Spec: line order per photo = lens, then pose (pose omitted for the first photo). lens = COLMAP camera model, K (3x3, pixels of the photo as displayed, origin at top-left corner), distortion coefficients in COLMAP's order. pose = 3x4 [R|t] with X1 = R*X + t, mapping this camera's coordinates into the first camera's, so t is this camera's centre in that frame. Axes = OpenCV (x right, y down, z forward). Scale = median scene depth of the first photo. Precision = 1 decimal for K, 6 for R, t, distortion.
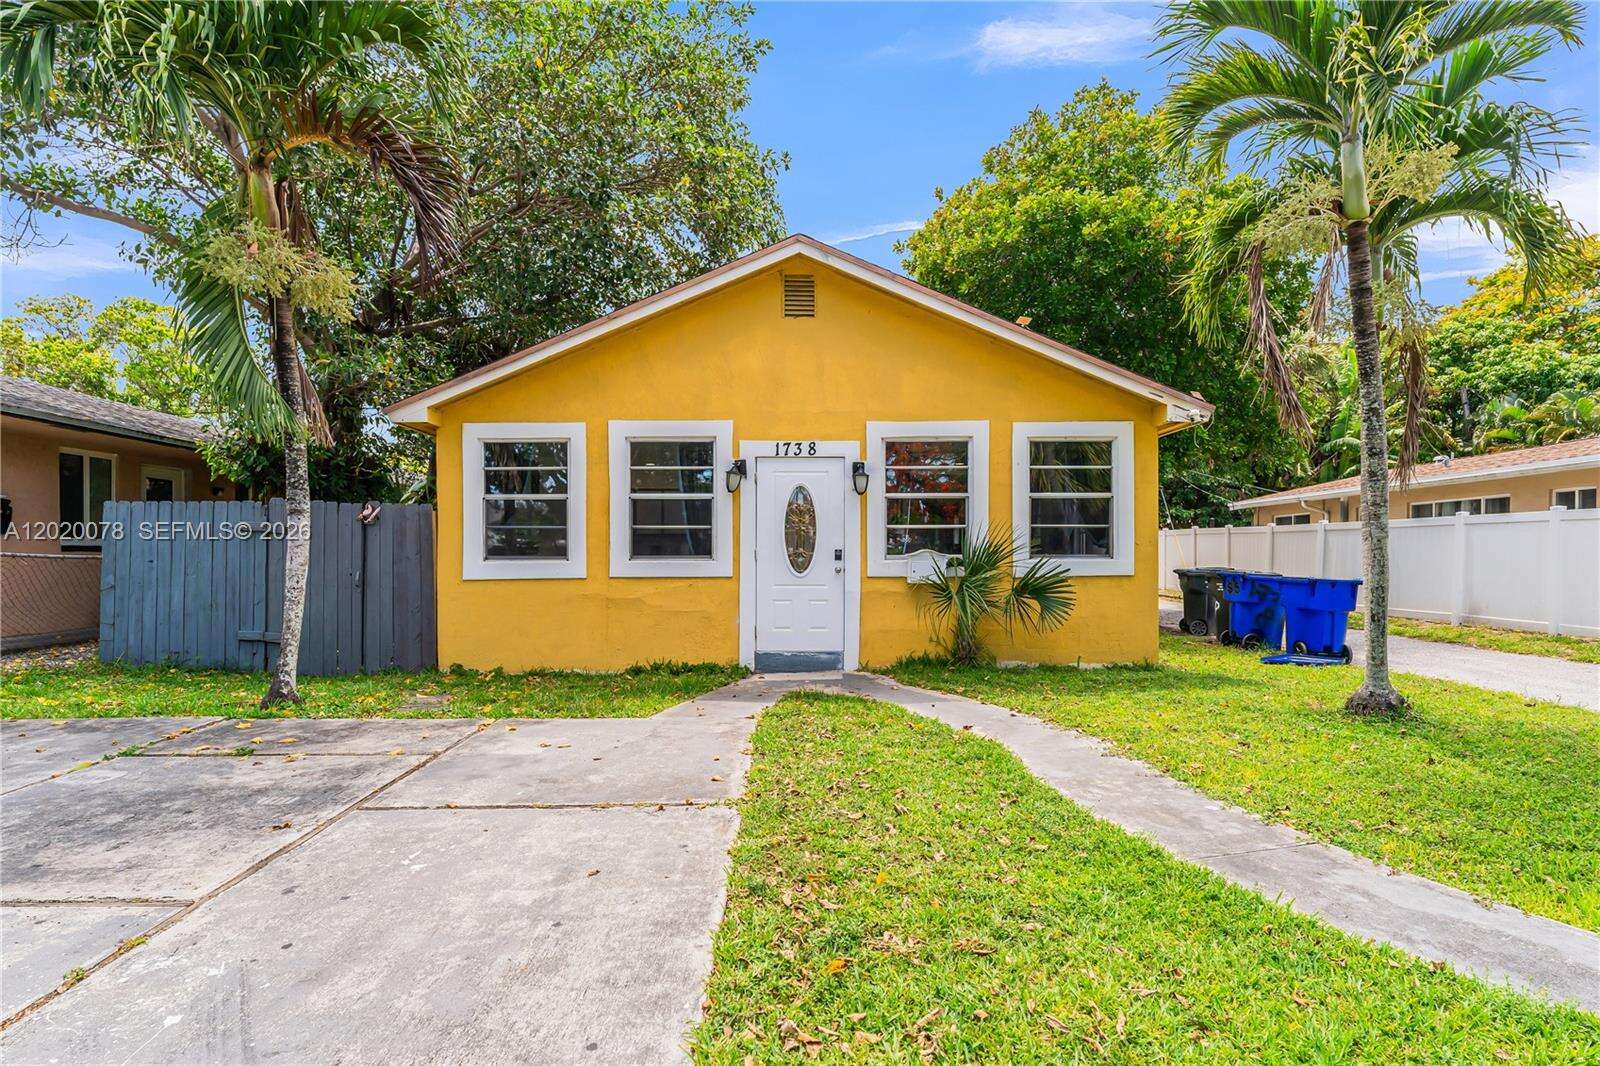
lens RADIAL K [[830.8, 0, 786.4], [0, 830.8, 559.2], [0, 0, 1]] dist [0.000836, 0.000157]
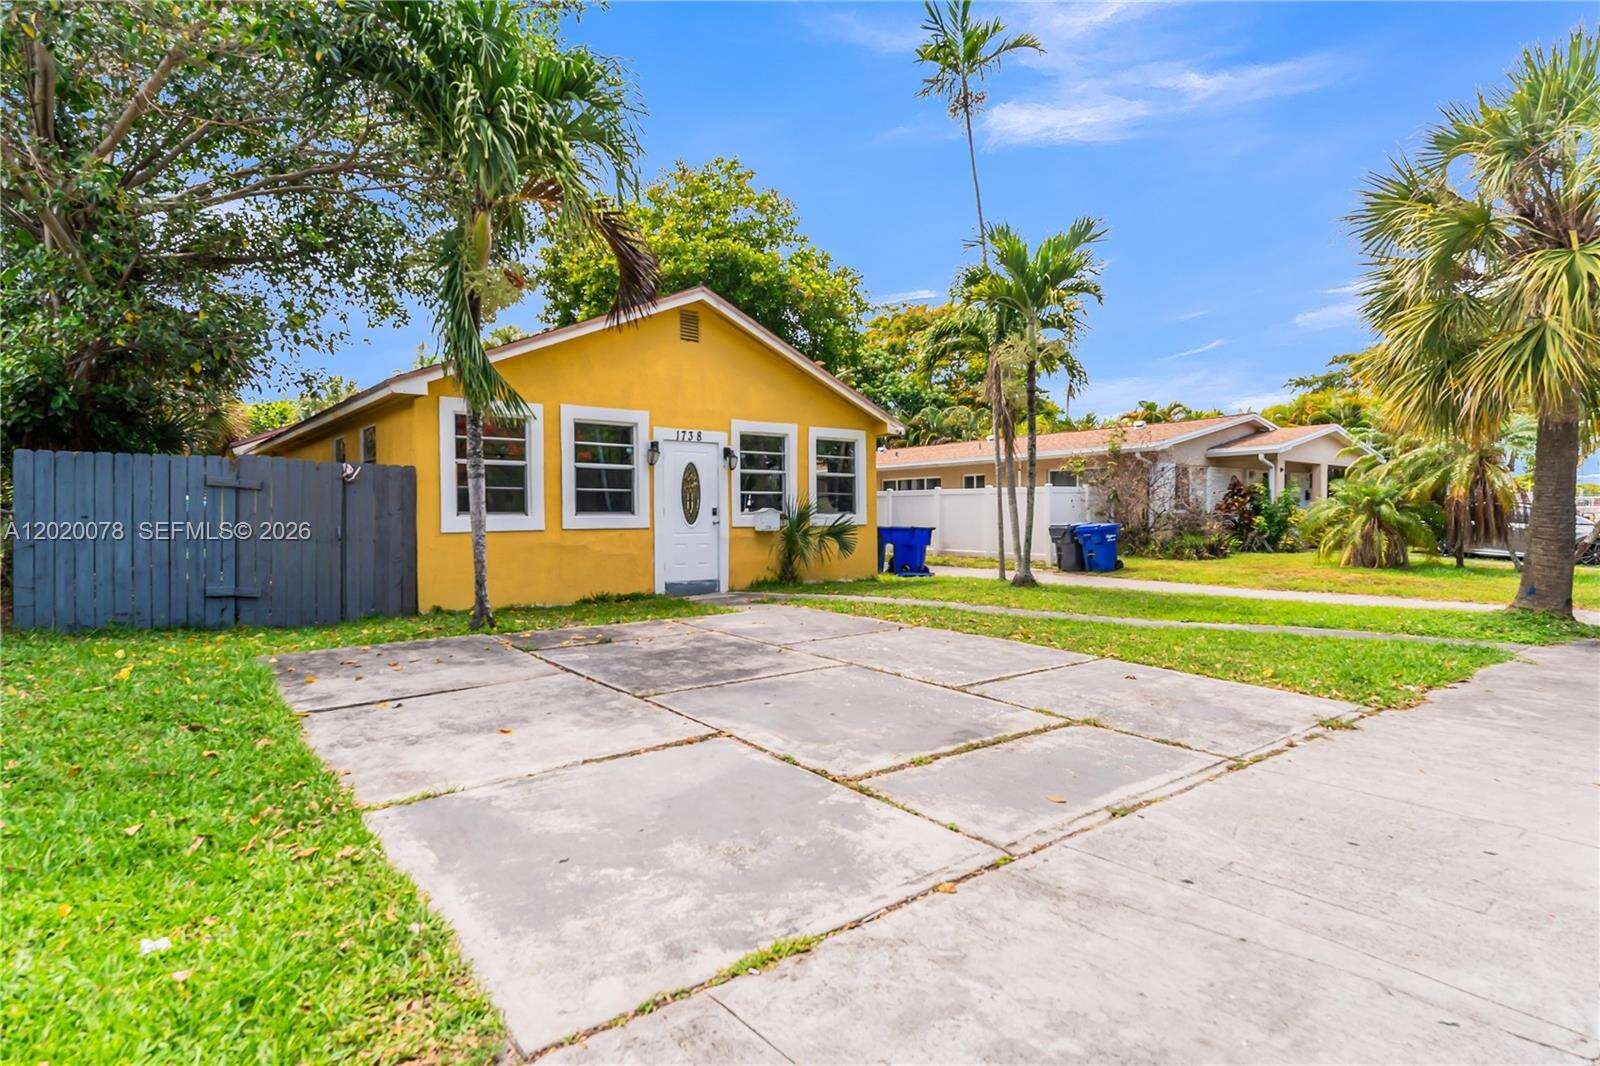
lens RADIAL K [[830.8, 0, 800.1], [0, 830.8, 526.7], [0, 0, 1]] dist [0.000836, 0.000157]
pose [[0.785266, -0.008778, 0.619096, -0.705186], [0.004329, 0.999953, 0.008688, 0.009067], [-0.619144, -0.004142, 0.785267, -0.209925]]
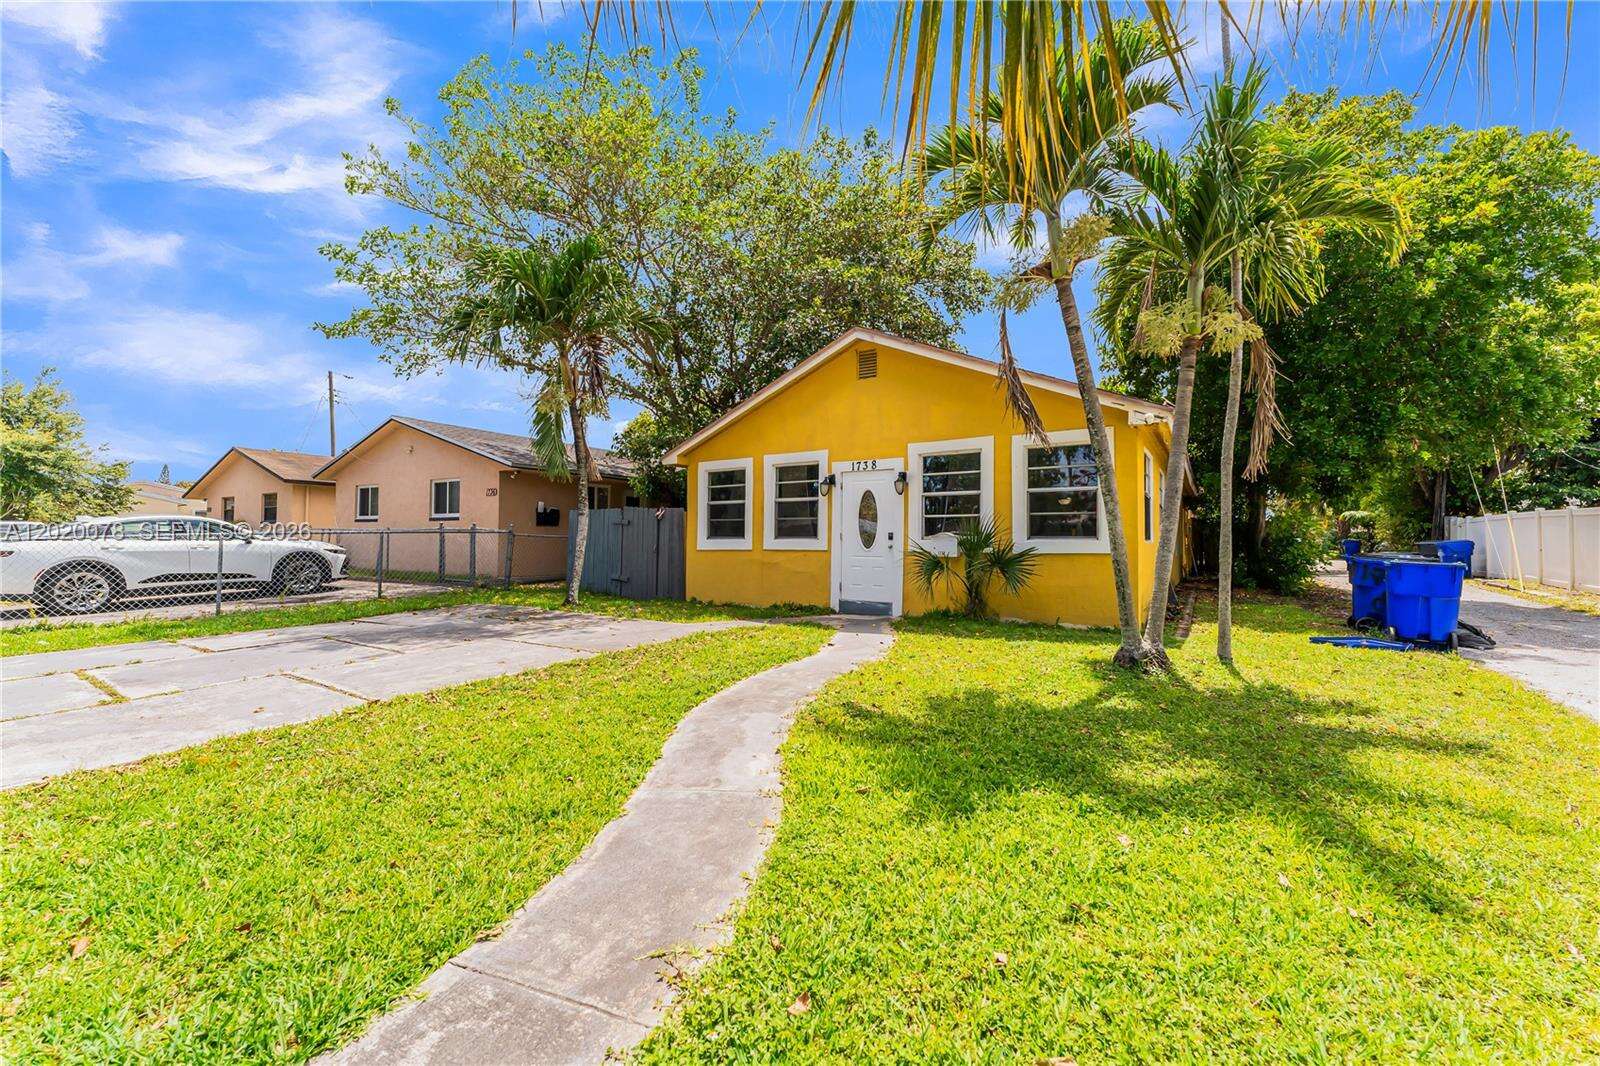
lens RADIAL K [[663.9, 0, 801.1], [0, 663.9, 525.7], [0, 0, 1]] dist [0.005032, -0.000276]
pose [[0.828597, -0.006644, -0.559806, 0.585504], [-0.006373, 0.999753, -0.021299, 0.001944], [0.559809, 0.021216, 0.828350, -0.054446]]
